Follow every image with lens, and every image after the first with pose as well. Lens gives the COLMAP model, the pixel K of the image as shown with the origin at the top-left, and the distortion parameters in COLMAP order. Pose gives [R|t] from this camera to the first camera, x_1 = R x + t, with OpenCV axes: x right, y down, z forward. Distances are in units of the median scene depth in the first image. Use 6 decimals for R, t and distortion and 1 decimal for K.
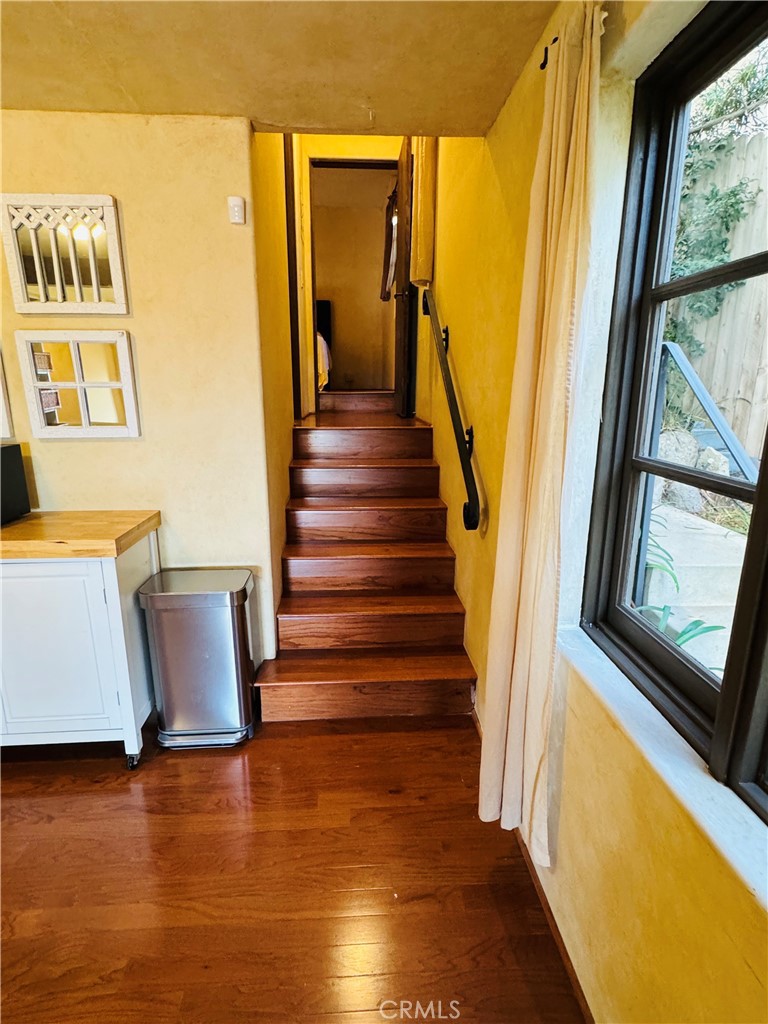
lens RADIAL K [[538.8, 0, 392.1], [0, 538.8, 515.6], [0, 0, 1]] dist [-0.002241, 0.000570]
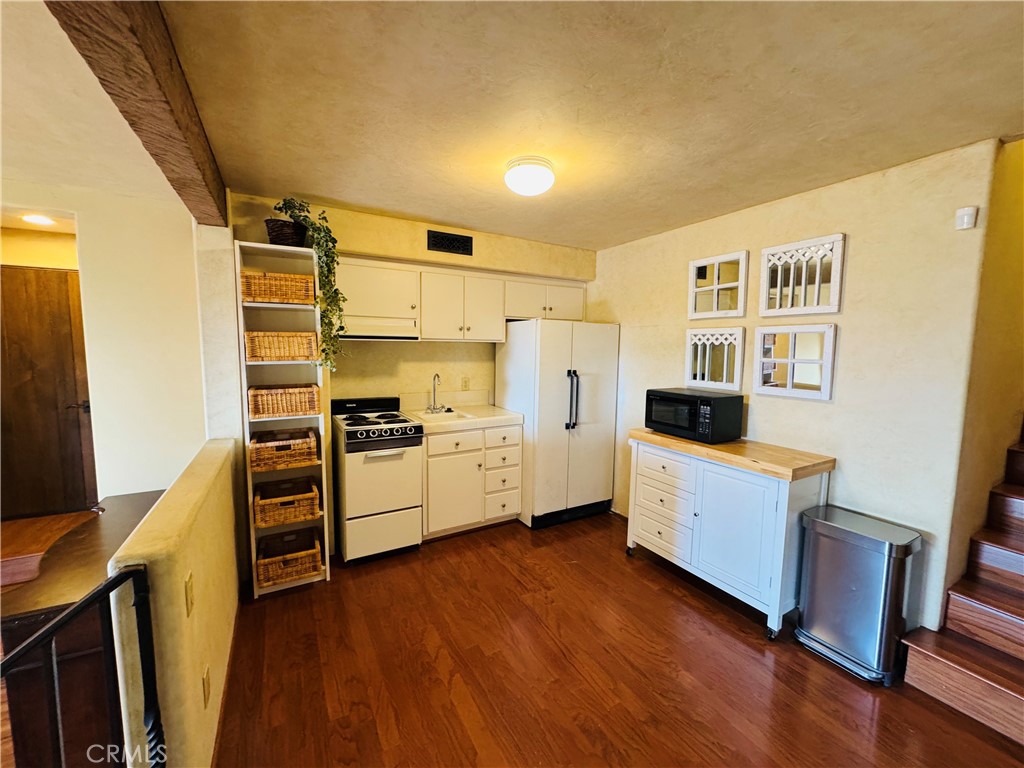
lens RADIAL K [[408.6, 0, 512.0], [0, 408.6, 384.0], [0, 0, 1]] dist [-0.002200, -0.000051]
pose [[0.435692, 0.087368, -0.895846, 0.091242], [-0.225440, 0.974147, -0.014637, 0.006906], [0.871406, 0.208337, 0.444125, -0.144264]]
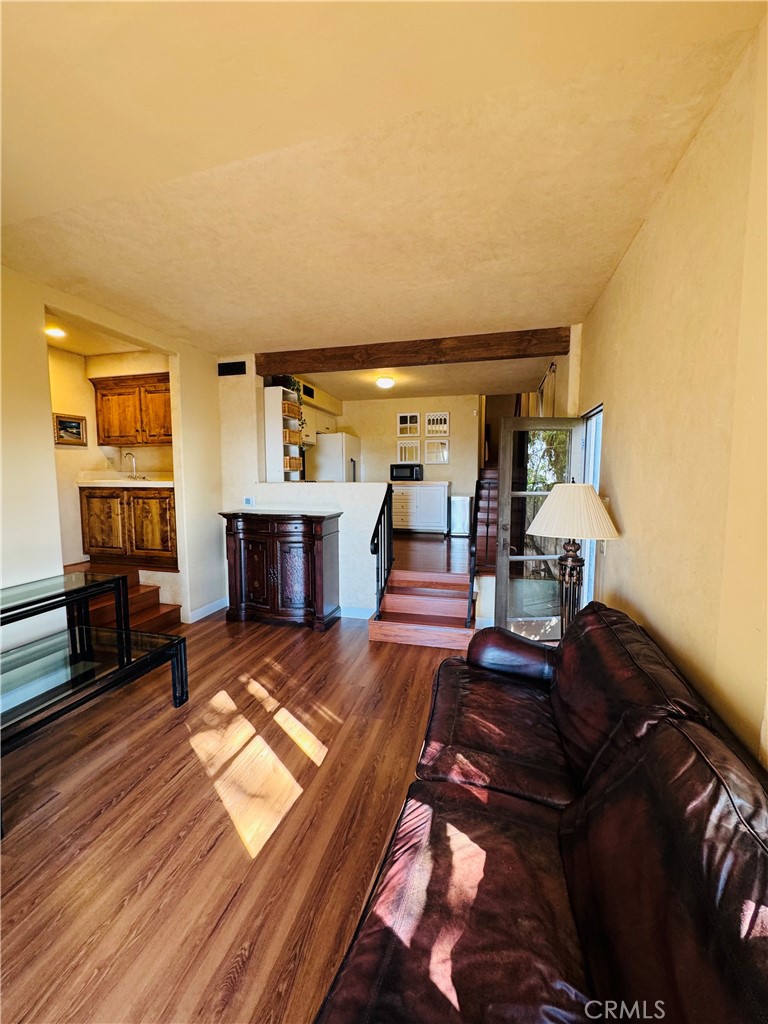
lens RADIAL K [[408.6, 0, 383.9], [0, 408.6, 513.6], [0, 0, 1]] dist [-0.002200, -0.000051]
pose [[0.949948, 0.026427, -0.311289, 0.070538], [-0.072635, 0.987794, -0.137796, 0.747985], [0.303848, 0.153510, 0.940272, -2.194741]]
